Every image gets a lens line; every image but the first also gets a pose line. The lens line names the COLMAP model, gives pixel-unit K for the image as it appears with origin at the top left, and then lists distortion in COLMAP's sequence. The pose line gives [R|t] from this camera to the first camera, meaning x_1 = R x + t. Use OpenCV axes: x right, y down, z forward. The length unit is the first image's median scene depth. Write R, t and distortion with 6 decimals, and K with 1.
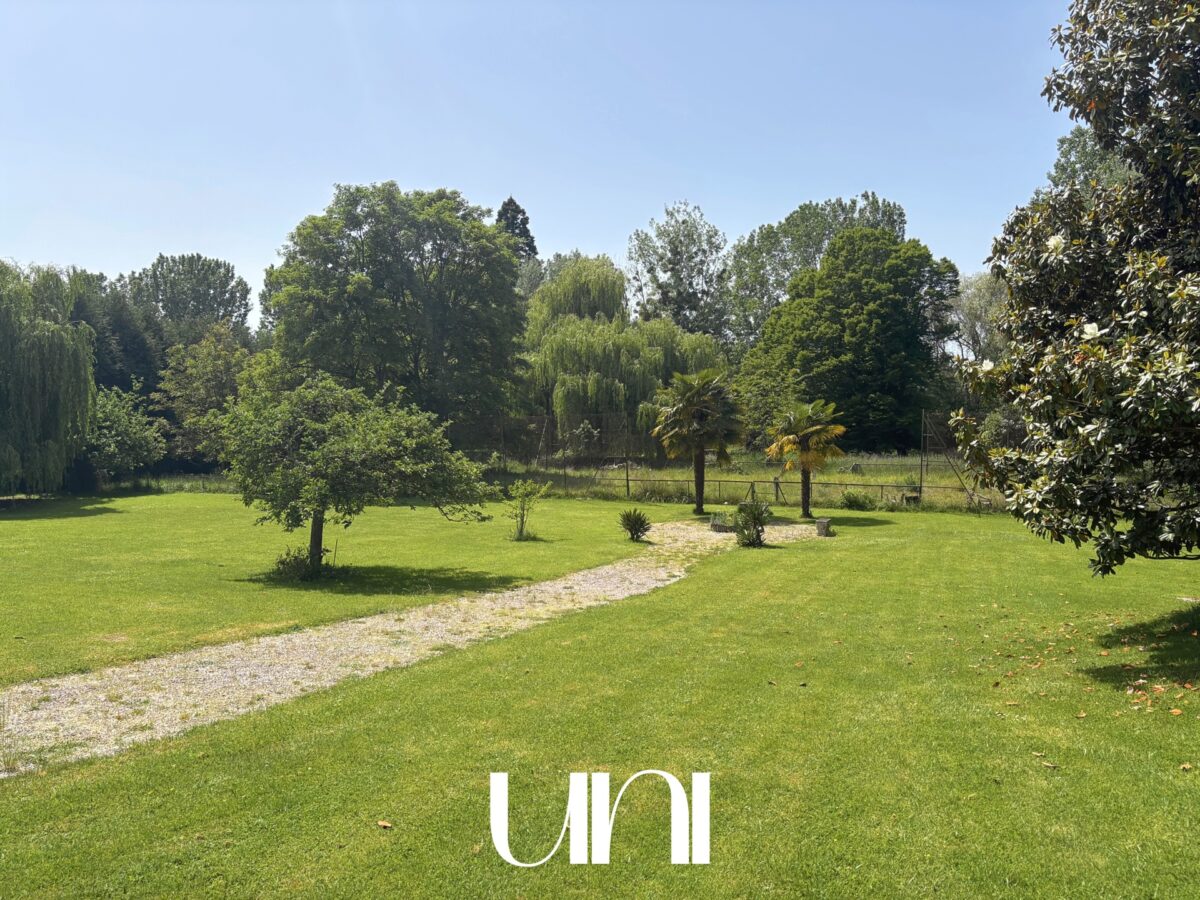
lens RADIAL K [[919.6, 0, 594.7], [0, 919.6, 456.9], [0, 0, 1]] dist [0.047151, -0.050356]
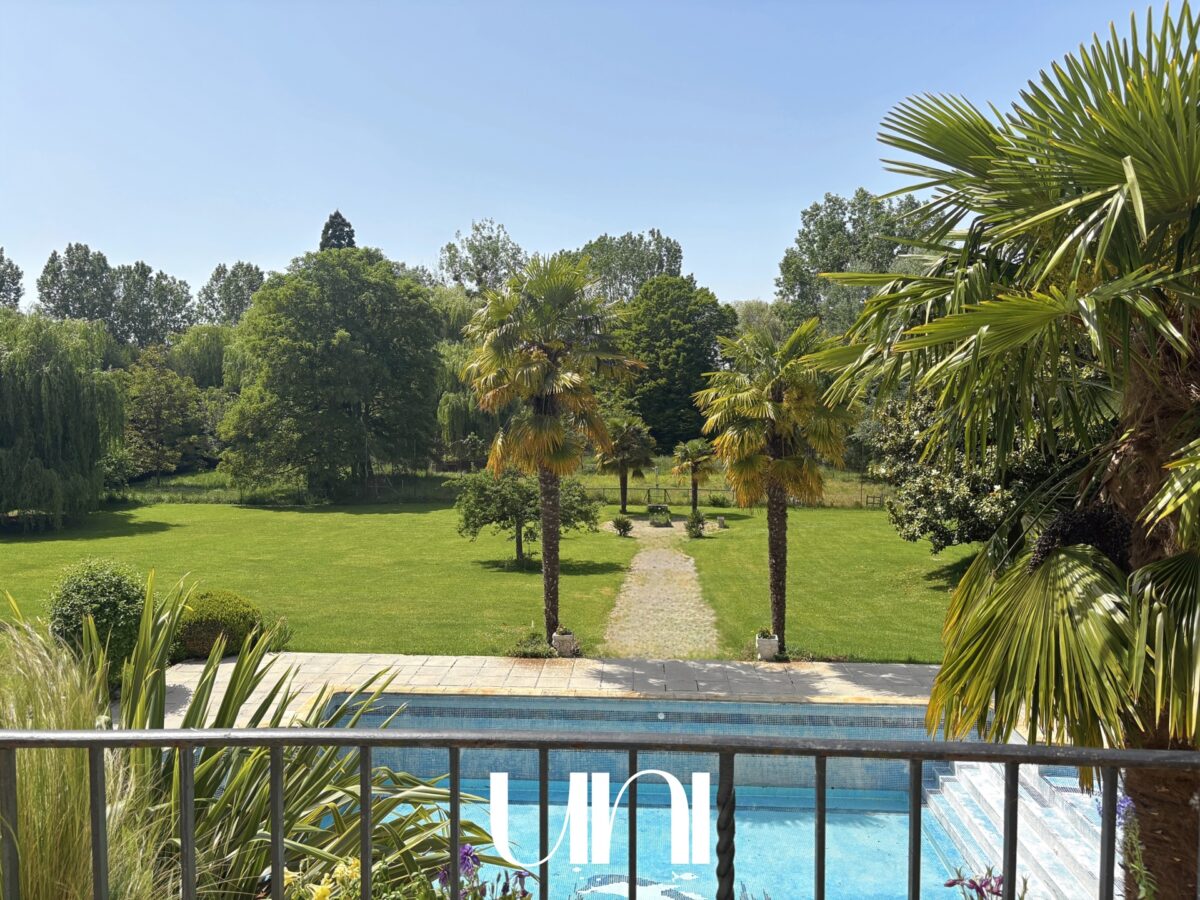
lens RADIAL K [[919.6, 0, 609.4], [0, 919.6, 448.0], [0, 0, 1]] dist [0.047151, -0.050356]
pose [[0.957019, -0.007504, 0.289927, -0.161898], [0.003189, 0.999877, 0.015356, -0.032322], [-0.290006, -0.013771, 0.956926, -0.200008]]
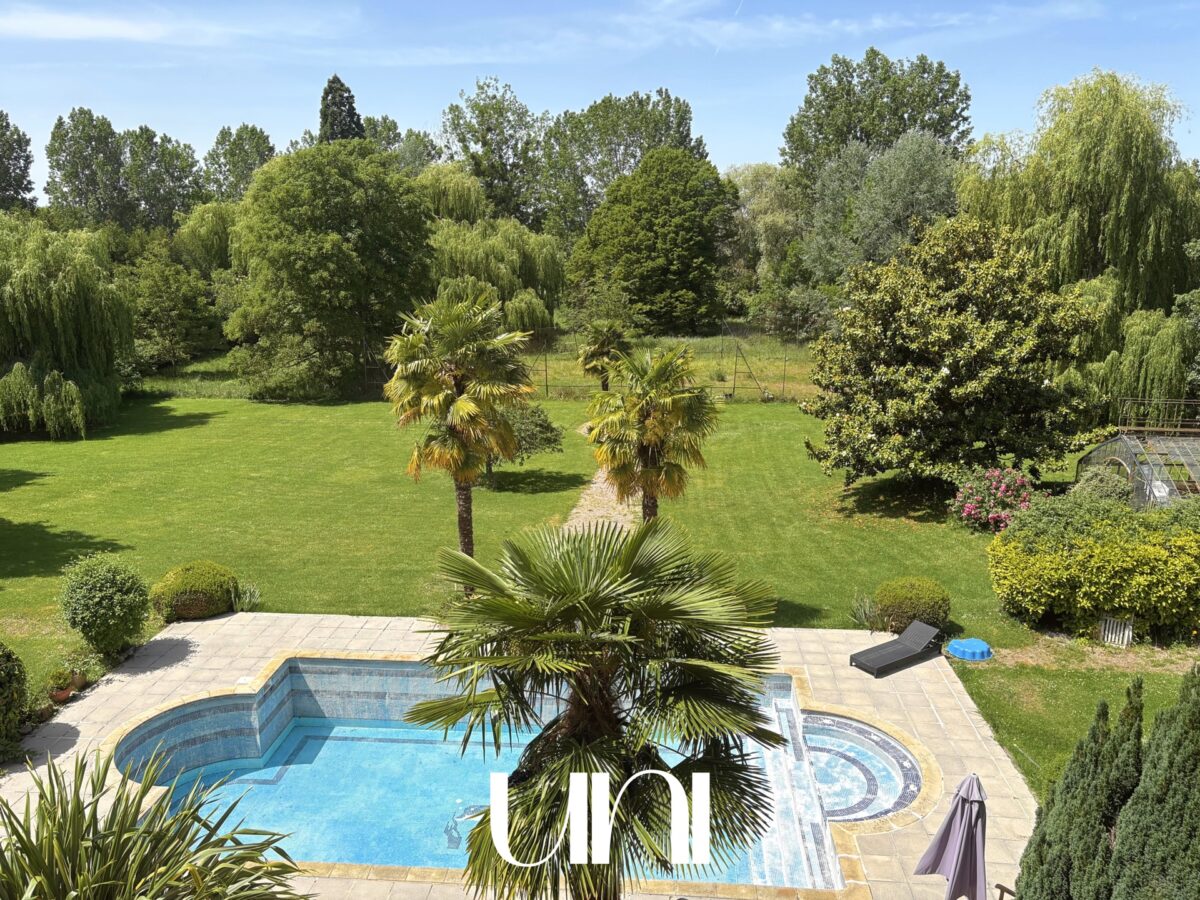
lens RADIAL K [[919.6, 0, 602.3], [0, 919.6, 453.4], [0, 0, 1]] dist [0.047151, -0.050356]
pose [[0.966062, -0.056966, 0.251952, -0.140066], [0.010311, 0.983106, 0.182744, -0.074769], [-0.258106, -0.173944, 0.950329, -0.245802]]
